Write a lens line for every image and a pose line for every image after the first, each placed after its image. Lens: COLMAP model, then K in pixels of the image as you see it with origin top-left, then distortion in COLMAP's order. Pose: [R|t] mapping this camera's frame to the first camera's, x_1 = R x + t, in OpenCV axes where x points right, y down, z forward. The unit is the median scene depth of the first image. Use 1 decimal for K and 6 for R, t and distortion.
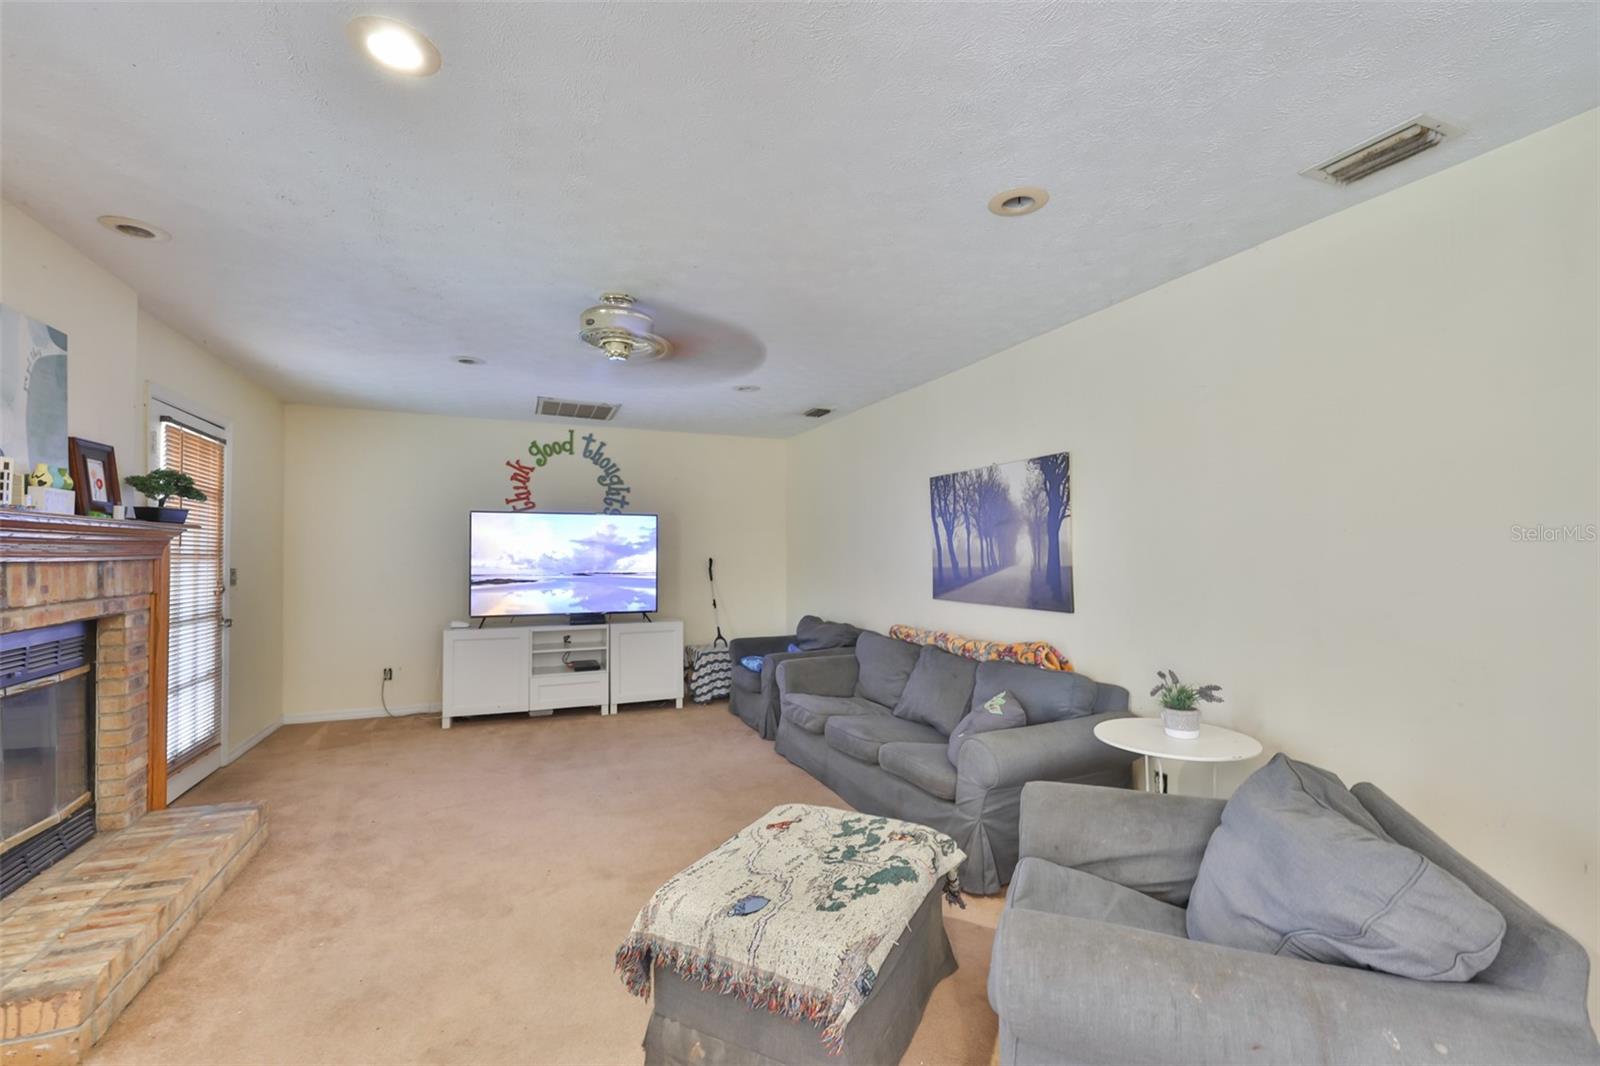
lens RADIAL K [[687.9, 0, 742.4], [0, 687.9, 550.3], [0, 0, 1]] dist [-0.000357, 0.000121]
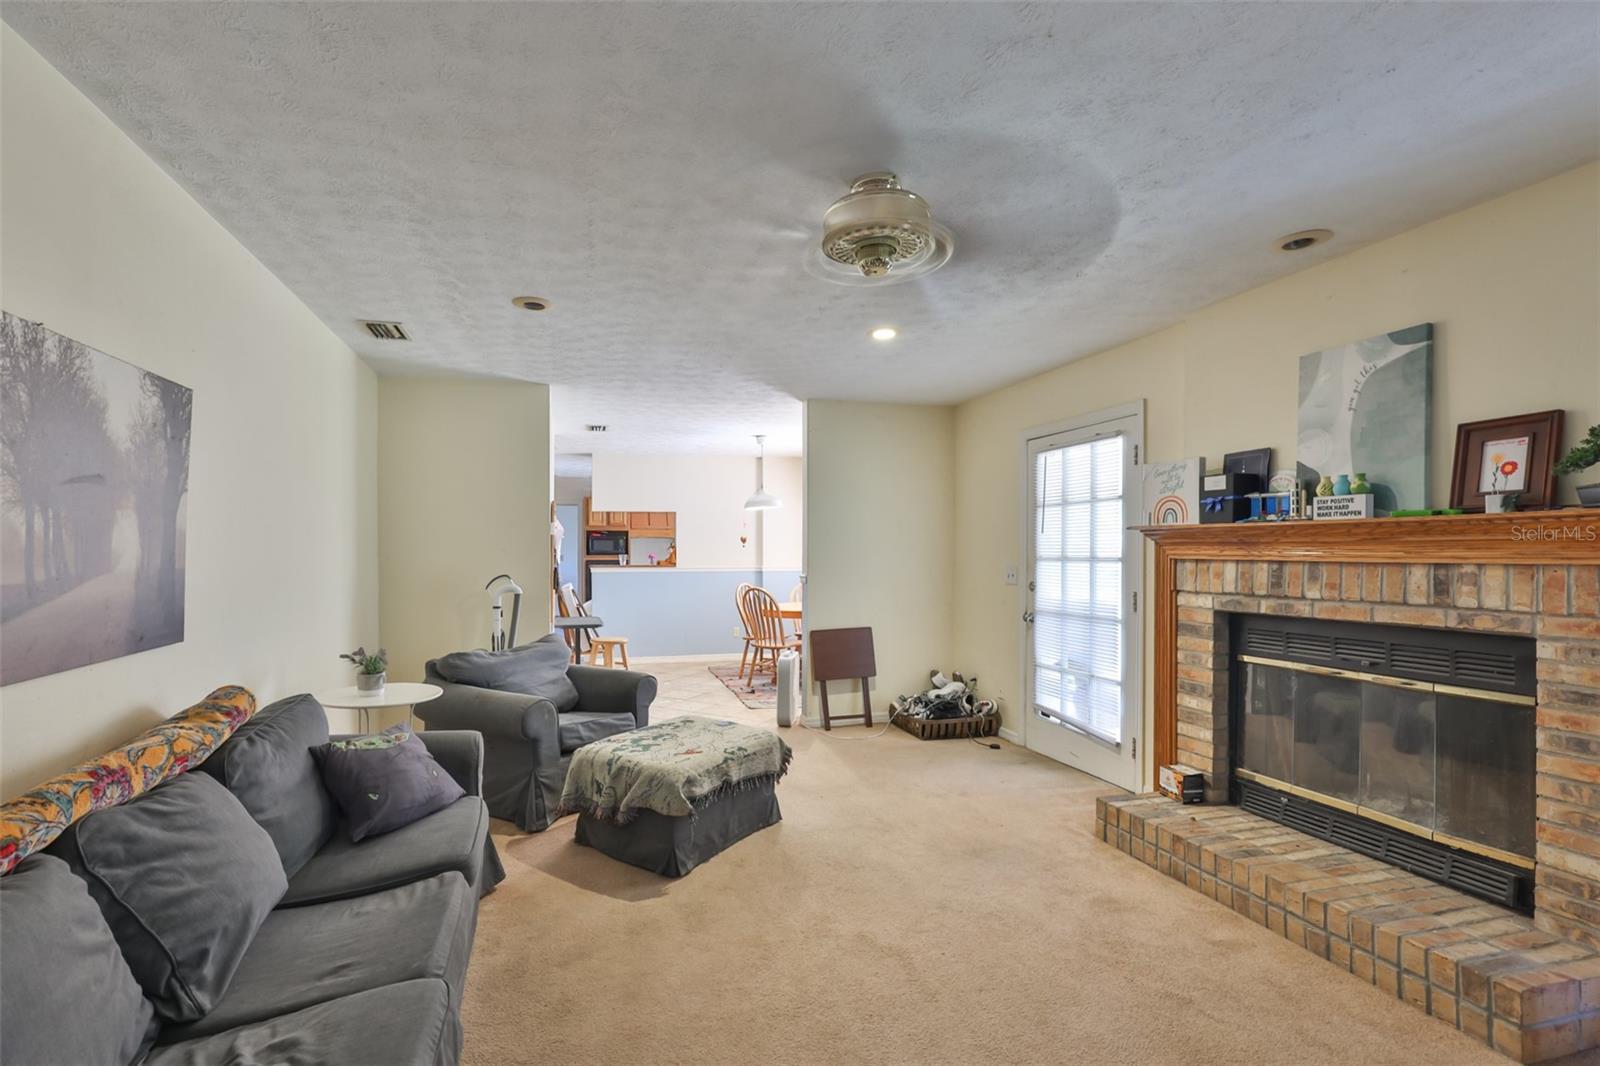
lens RADIAL K [[687.9, 0, 742.4], [0, 687.9, 550.3], [0, 0, 1]] dist [-0.000357, 0.000121]
pose [[-0.998294, -0.005914, 0.058080, -0.066272], [-0.006187, 0.999971, -0.004518, 0.005070], [-0.058051, -0.004870, -0.998302, 1.309742]]
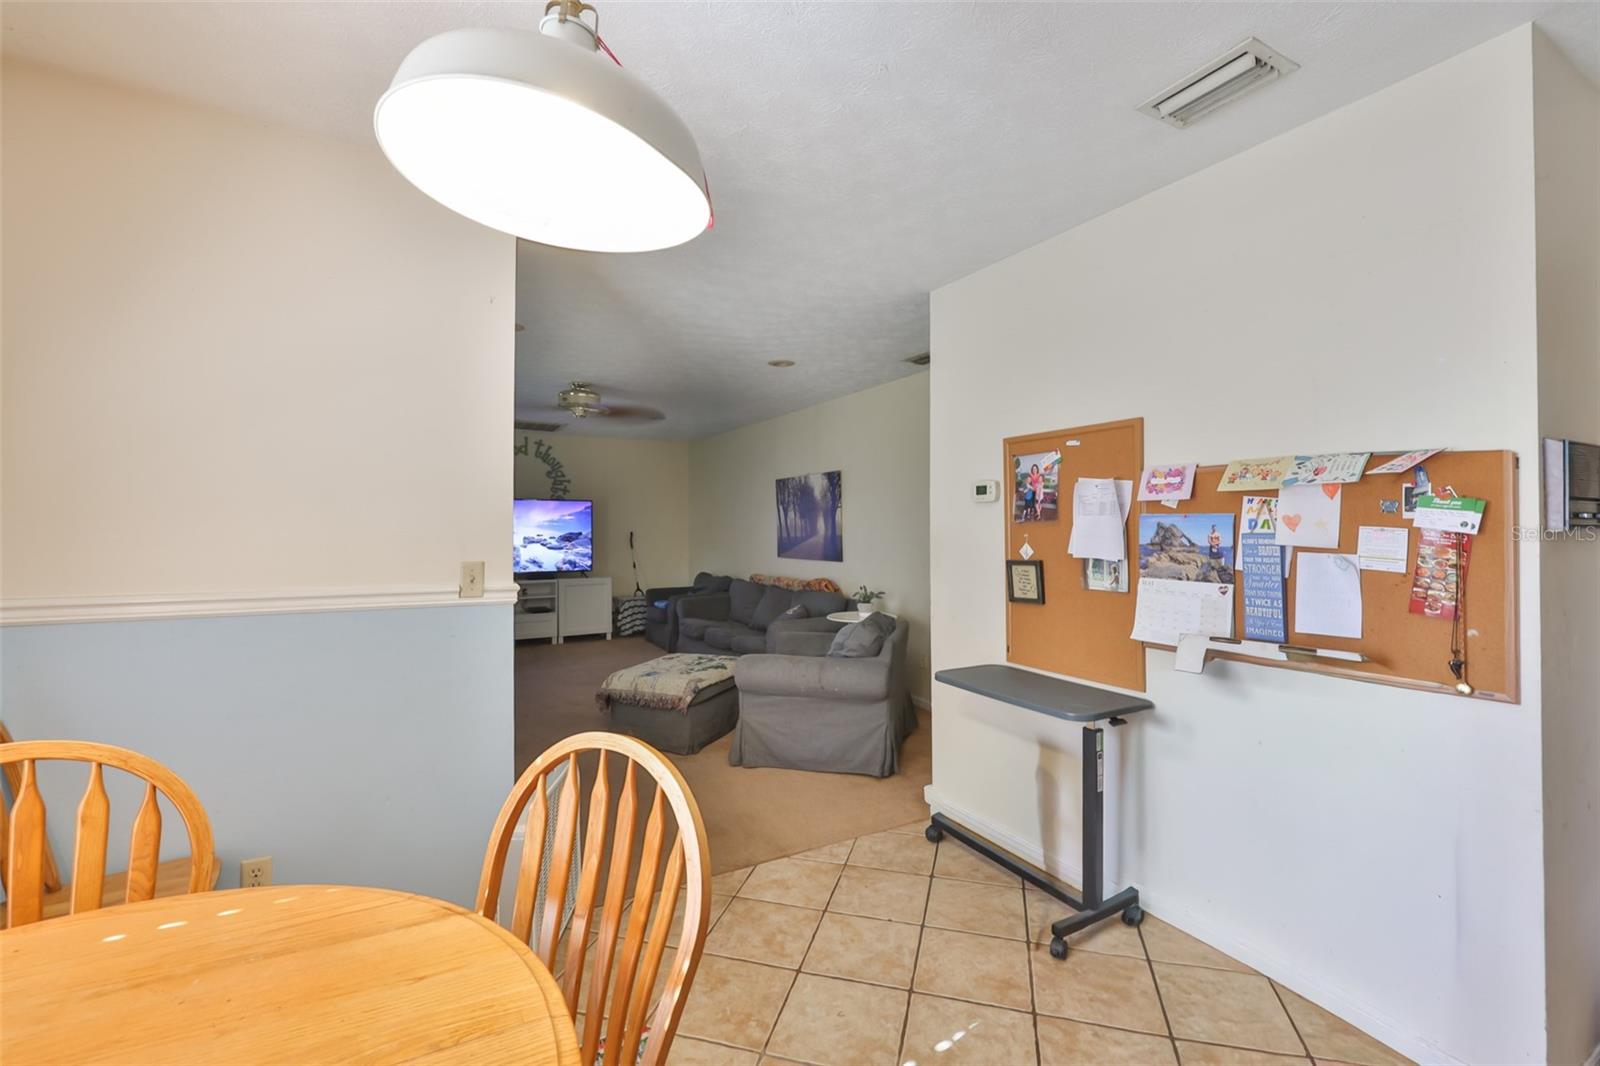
lens RADIAL K [[680.6, 0, 780.7], [0, 680.6, 527.4], [0, 0, 1]] dist [0.000662, 0.000152]
pose [[0.984811, -0.000842, 0.173625, 0.016205], [0.000416, 0.999997, 0.002492, -0.001362], [-0.173627, -0.002382, 0.984809, -0.570153]]
